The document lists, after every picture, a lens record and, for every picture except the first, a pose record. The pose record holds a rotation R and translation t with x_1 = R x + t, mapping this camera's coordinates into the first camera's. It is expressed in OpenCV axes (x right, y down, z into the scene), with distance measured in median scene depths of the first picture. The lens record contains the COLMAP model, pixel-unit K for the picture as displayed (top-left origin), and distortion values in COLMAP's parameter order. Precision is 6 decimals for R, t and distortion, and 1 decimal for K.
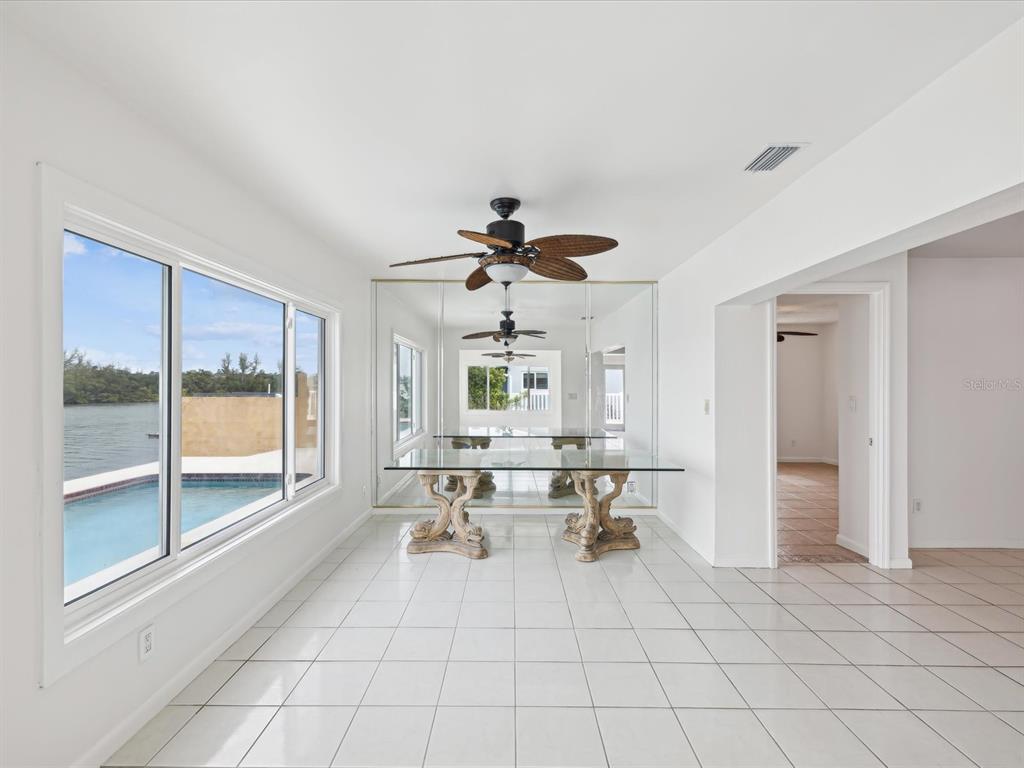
lens RADIAL K [[430.7, 0, 507.9], [0, 430.7, 391.0], [0, 0, 1]] dist [0.001122, 0.002984]
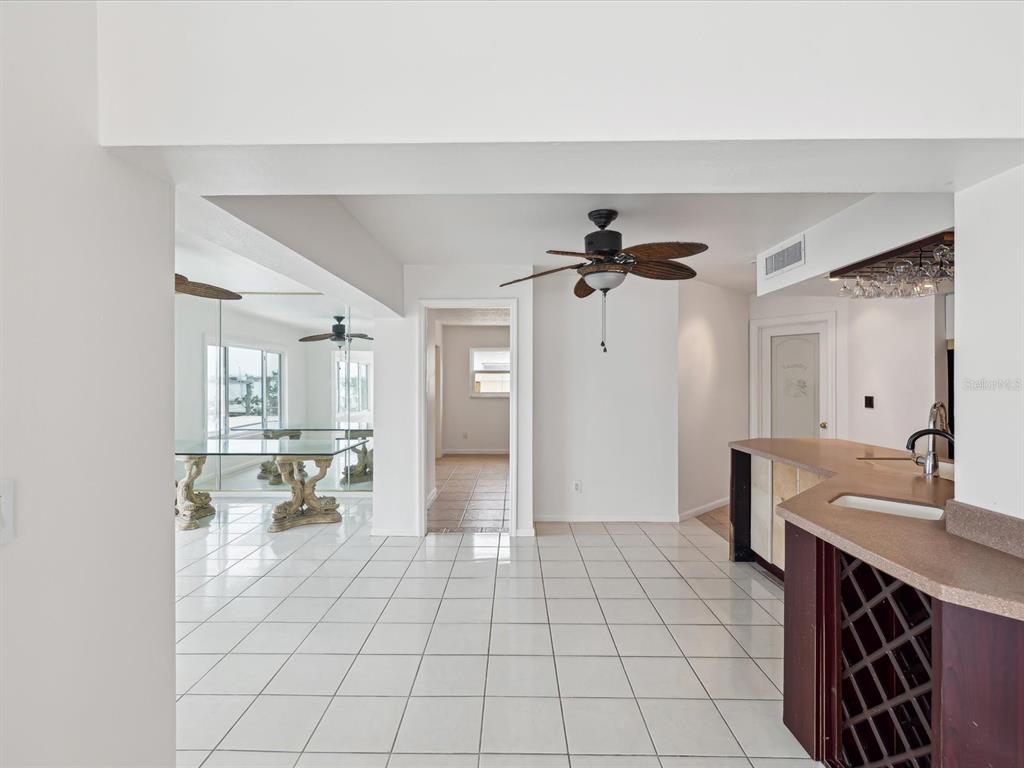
lens RADIAL K [[430.7, 0, 510.7], [0, 430.7, 380.8], [0, 0, 1]] dist [0.001122, 0.002984]
pose [[0.999995, -0.001764, -0.002519, 0.441753], [0.001731, 0.999910, -0.013268, -0.003970], [0.002542, 0.013264, 0.999909, -0.105284]]
